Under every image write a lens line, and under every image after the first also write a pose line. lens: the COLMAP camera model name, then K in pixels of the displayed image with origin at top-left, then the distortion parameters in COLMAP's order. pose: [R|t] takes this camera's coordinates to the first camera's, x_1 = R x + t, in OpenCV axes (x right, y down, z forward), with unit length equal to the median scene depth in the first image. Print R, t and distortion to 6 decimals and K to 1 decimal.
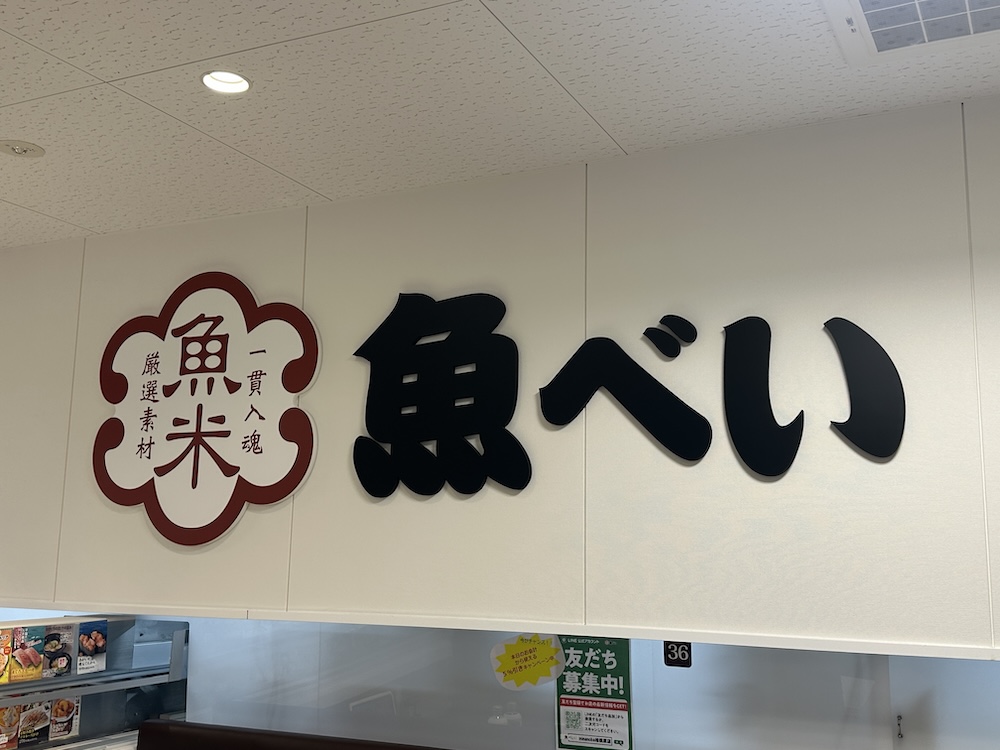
lens RADIAL K [[1052.6, 0, 500.0], [0, 1052.6, 375.0], [0, 0, 1]] dist [0.009322, 0.000252]
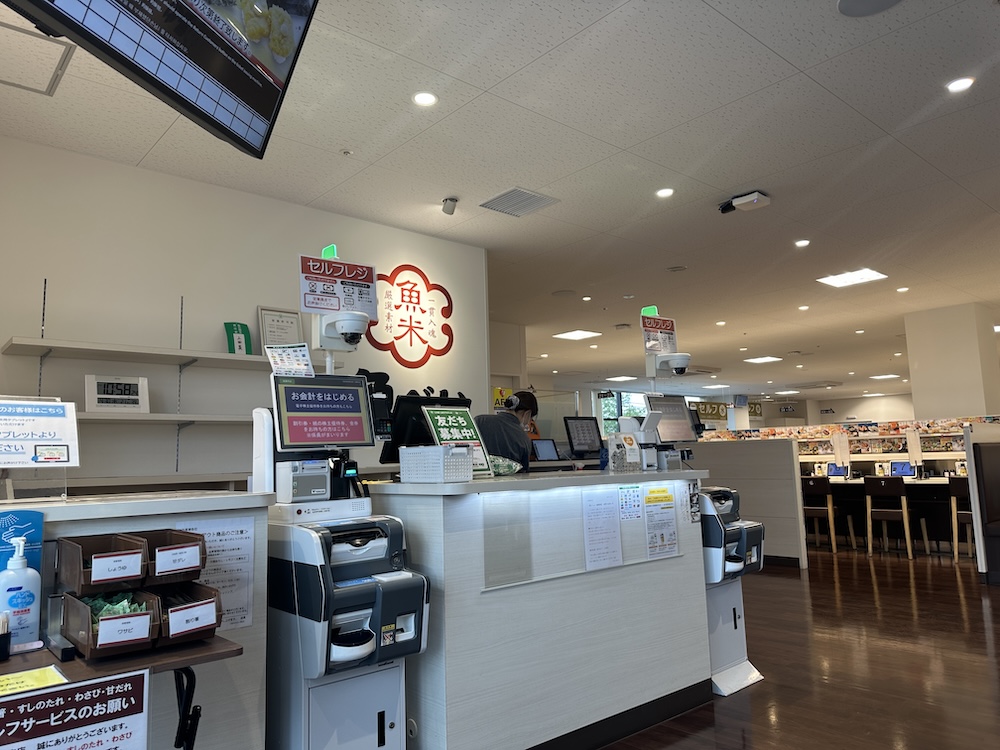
lens RADIAL K [[711.1, 0, 500.0], [0, 711.1, 375.0], [0, 0, 1]] dist [0.000159, -0.000014]
pose [[0.397370, 0.094966, 0.912731, -1.800693], [-0.115864, 0.991863, -0.052757, 0.243267], [-0.910315, -0.084789, 0.405139, 0.071770]]
